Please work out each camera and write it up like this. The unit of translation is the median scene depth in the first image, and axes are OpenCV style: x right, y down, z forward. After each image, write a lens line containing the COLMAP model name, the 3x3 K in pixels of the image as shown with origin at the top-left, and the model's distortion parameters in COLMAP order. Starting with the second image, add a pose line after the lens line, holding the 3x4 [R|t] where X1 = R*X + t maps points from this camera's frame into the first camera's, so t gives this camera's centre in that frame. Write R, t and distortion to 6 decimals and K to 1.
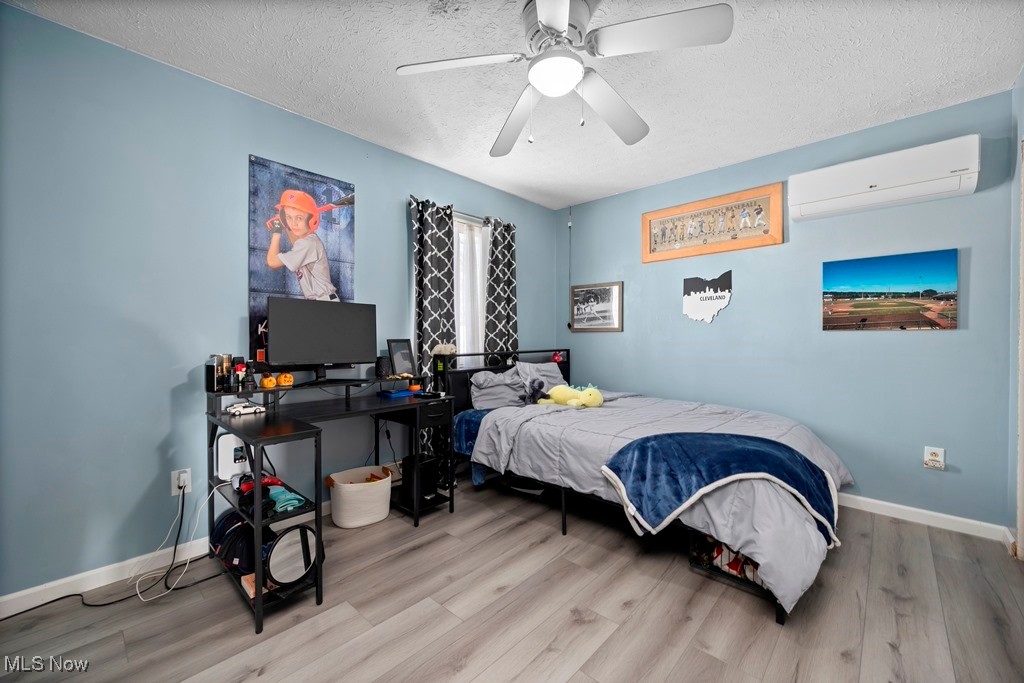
lens RADIAL K [[396.1, 0, 512.0], [0, 396.1, 341.5], [0, 0, 1]] dist [-0.002297, -0.000364]
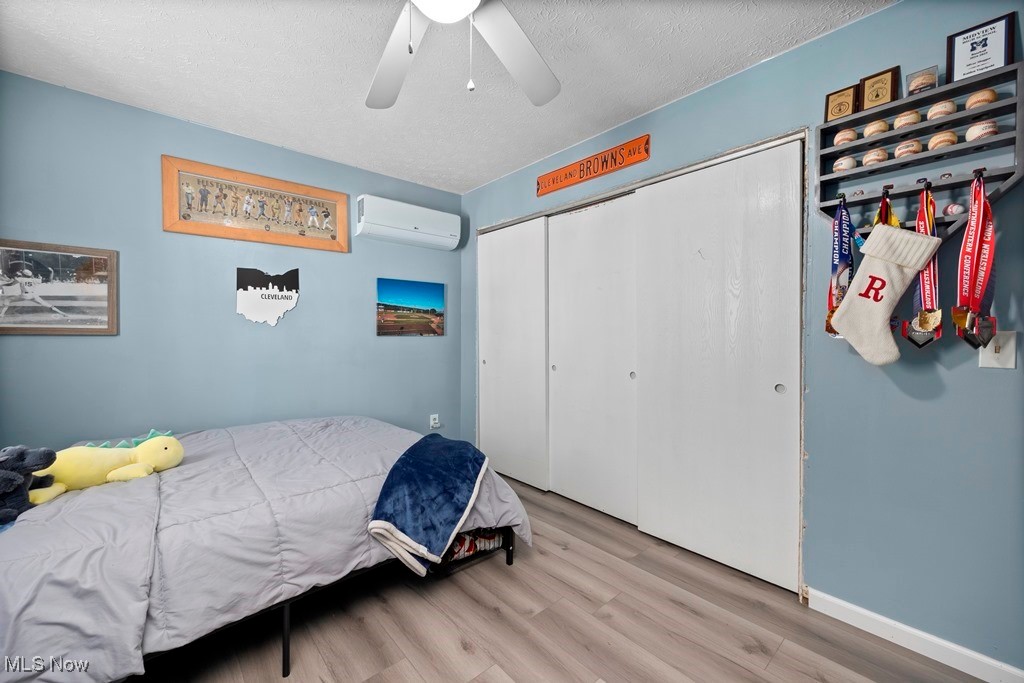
lens RADIAL K [[402.9, 0, 512.0], [0, 402.9, 341.5], [0, 0, 1]] dist [0.000418, 0.000040]
pose [[0.109908, -0.020436, 0.993732, -0.387711], [0.008070, 0.999774, 0.019667, -0.034059], [-0.993909, 0.005858, 0.110048, 0.509413]]
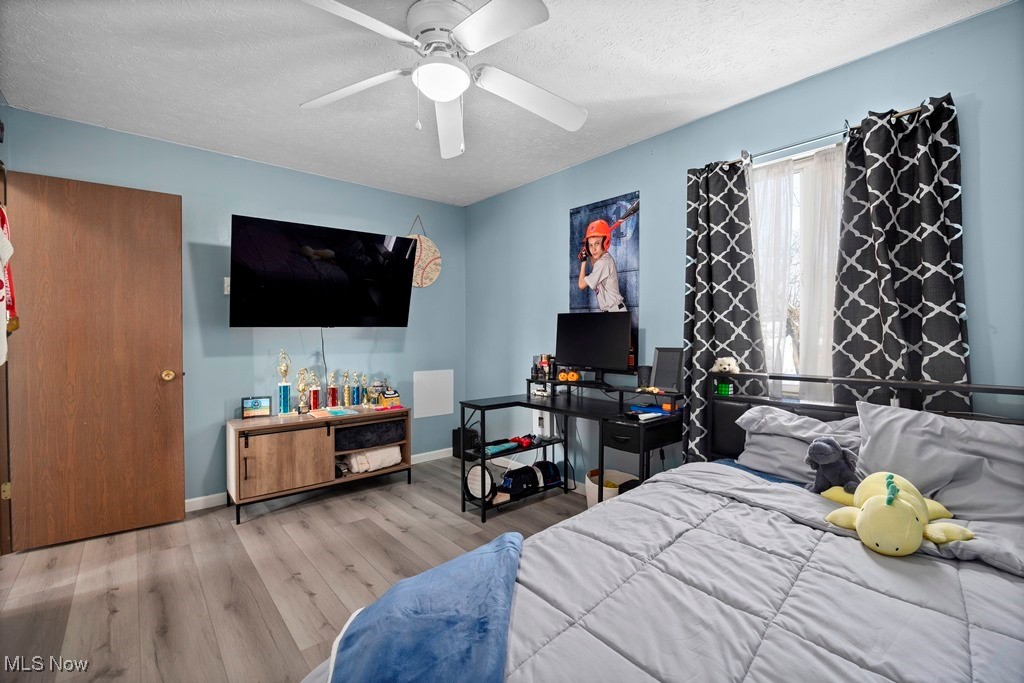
lens RADIAL K [[453.7, 0, 512.0], [0, 453.7, 341.5], [0, 0, 1]] dist [-0.015853, 0.000661]
pose [[-0.109418, 0.021535, -0.993762, 0.790836], [-0.009723, 0.999694, 0.022734, -0.042515], [0.993948, 0.012150, -0.109175, 0.836062]]
